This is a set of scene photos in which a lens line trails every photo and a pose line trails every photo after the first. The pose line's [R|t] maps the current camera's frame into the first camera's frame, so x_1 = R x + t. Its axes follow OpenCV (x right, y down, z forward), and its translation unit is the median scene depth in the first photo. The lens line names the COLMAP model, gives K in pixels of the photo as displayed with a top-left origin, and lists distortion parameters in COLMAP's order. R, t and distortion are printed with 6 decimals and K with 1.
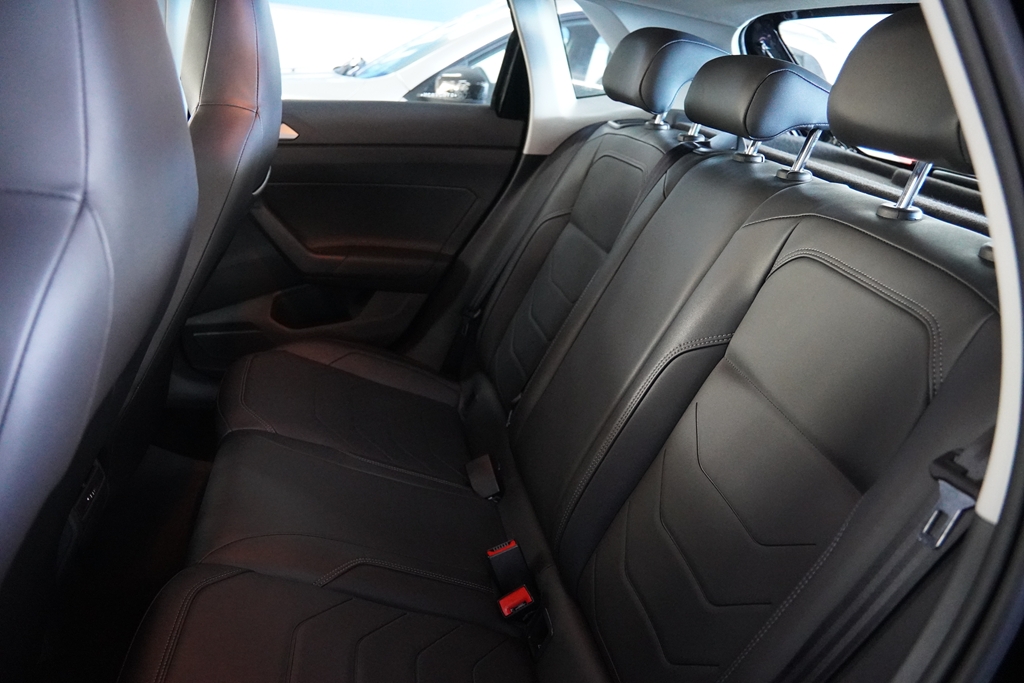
lens RADIAL K [[760.6, 0, 510.5], [0, 760.6, 341.4], [0, 0, 1]] dist [-0.132243, 0.073720]
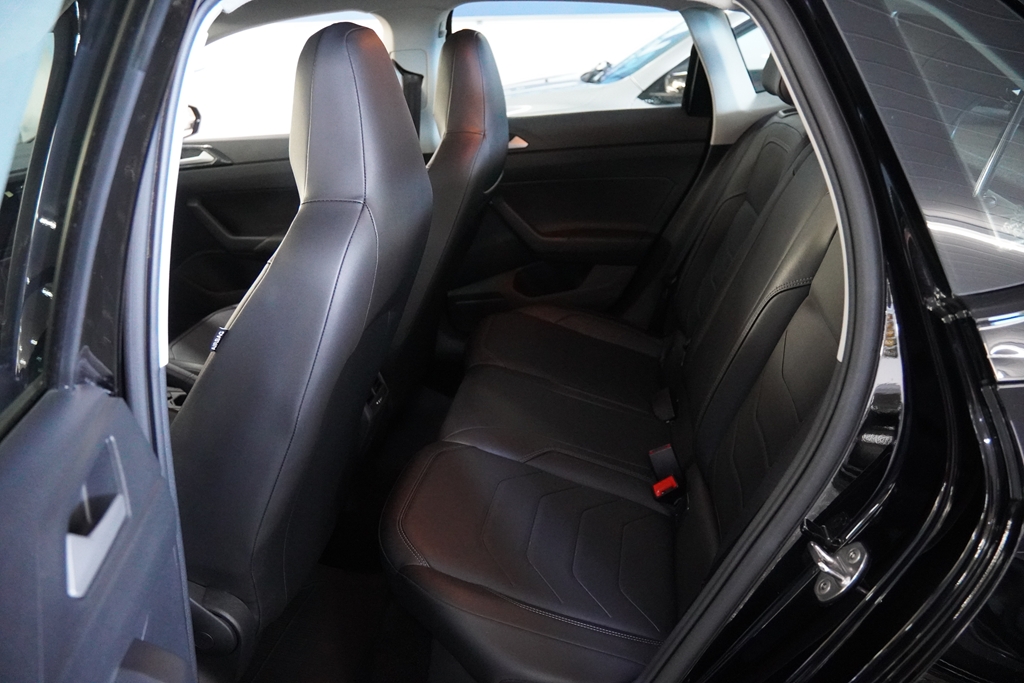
lens RADIAL K [[760.6, 0, 509.3], [0, 760.6, 343.3], [0, 0, 1]] dist [-0.132243, 0.073720]
pose [[0.932755, -0.002454, -0.360503, 0.145177], [0.007786, 0.999881, 0.013337, 0.045647], [0.360428, -0.015247, 0.932663, -0.215844]]
